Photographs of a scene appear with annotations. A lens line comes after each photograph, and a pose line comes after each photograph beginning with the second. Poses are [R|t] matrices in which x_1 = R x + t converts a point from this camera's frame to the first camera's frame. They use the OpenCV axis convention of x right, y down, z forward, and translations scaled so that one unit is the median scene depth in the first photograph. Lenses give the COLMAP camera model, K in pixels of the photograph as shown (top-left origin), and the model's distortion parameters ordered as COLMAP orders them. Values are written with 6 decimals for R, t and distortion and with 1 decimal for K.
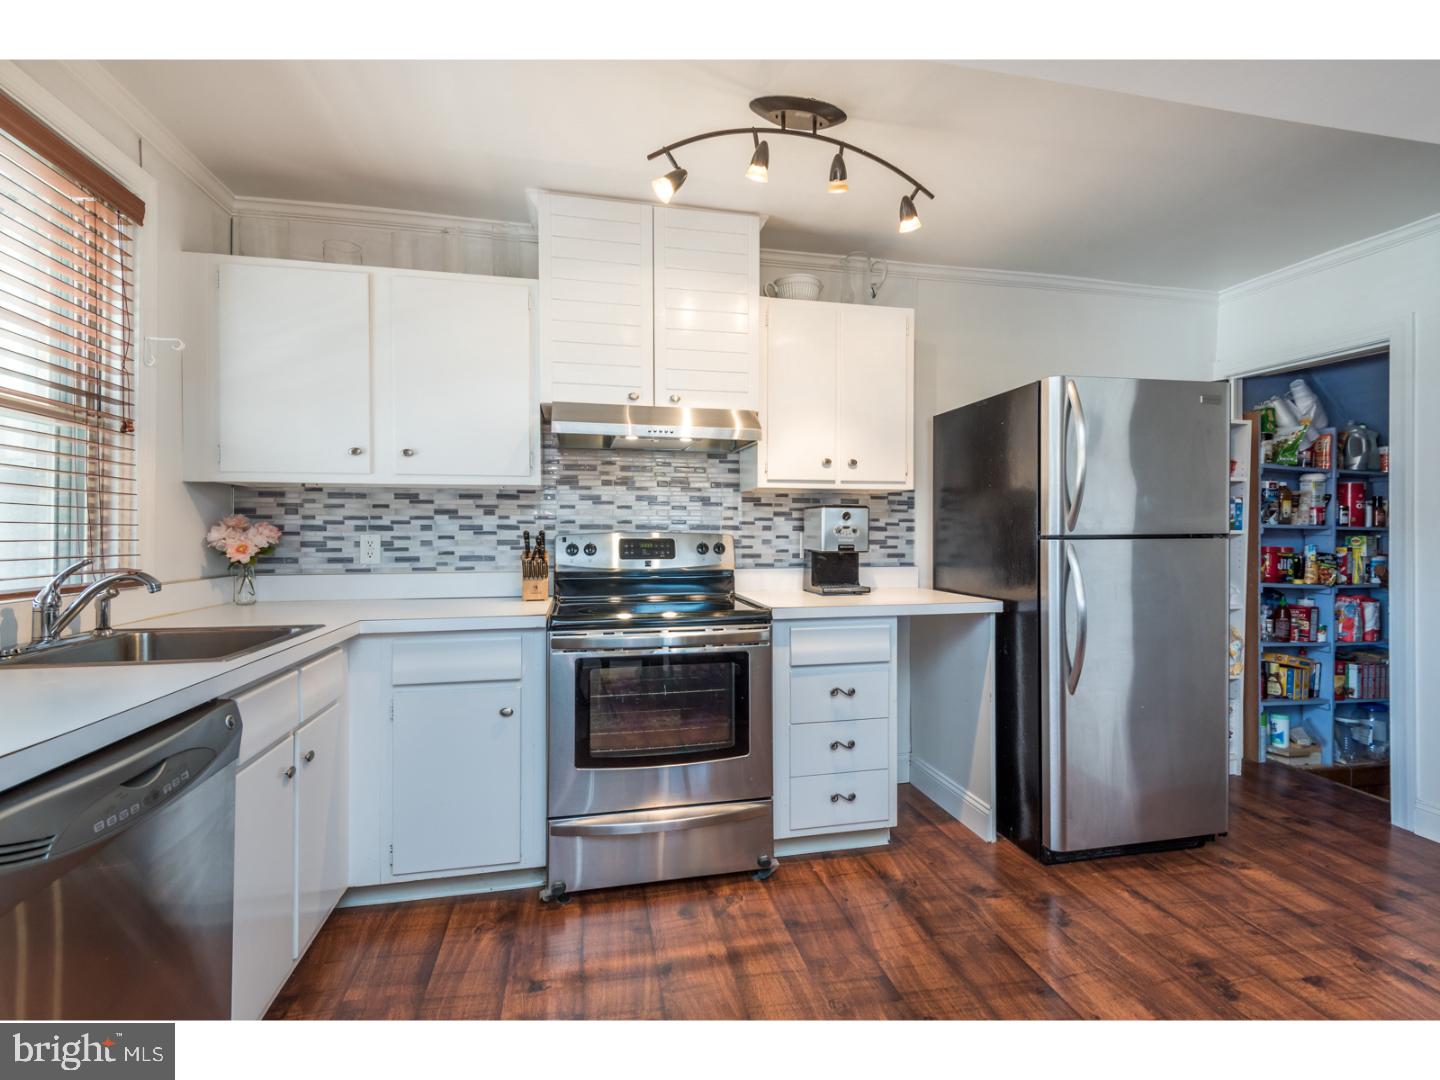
lens RADIAL K [[651.9, 0, 720.9], [0, 651.9, 540.4], [0, 0, 1]] dist [0.007642, -0.001236]
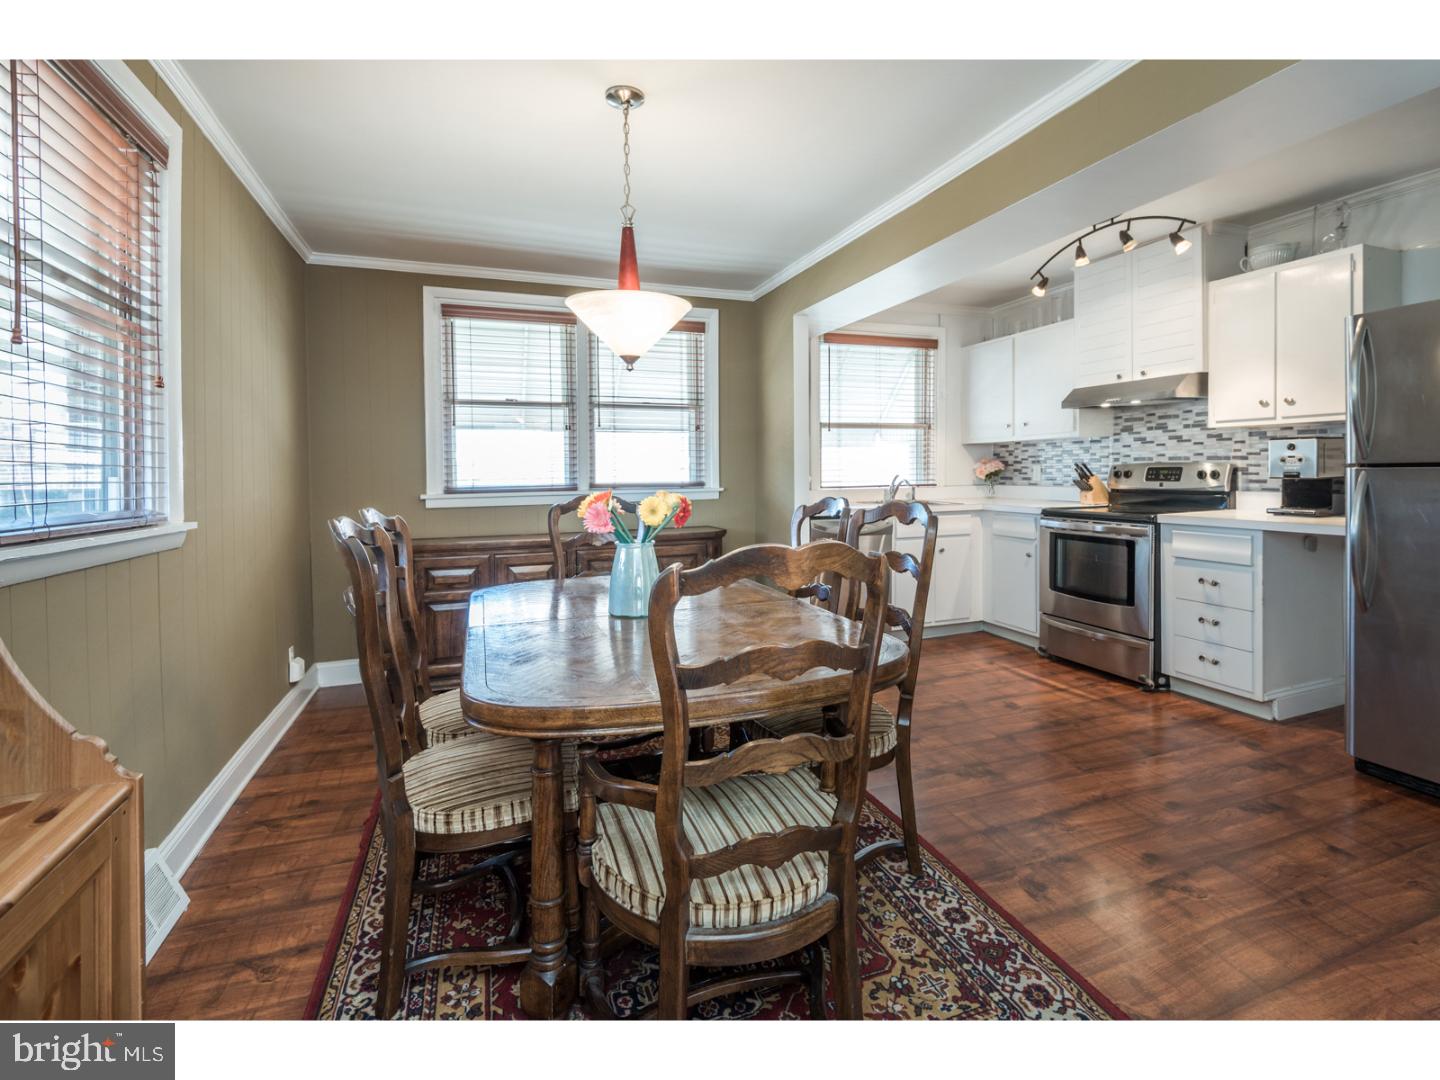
lens RADIAL K [[611.1, 0, 721.0], [0, 611.1, 533.9], [0, 0, 1]] dist [0.004068, 0.000350]
pose [[0.120510, 0.105114, -0.987131, 1.135689], [0.000425, 0.994373, 0.105937, 0.000488], [0.992712, -0.013186, 0.119788, -0.128252]]
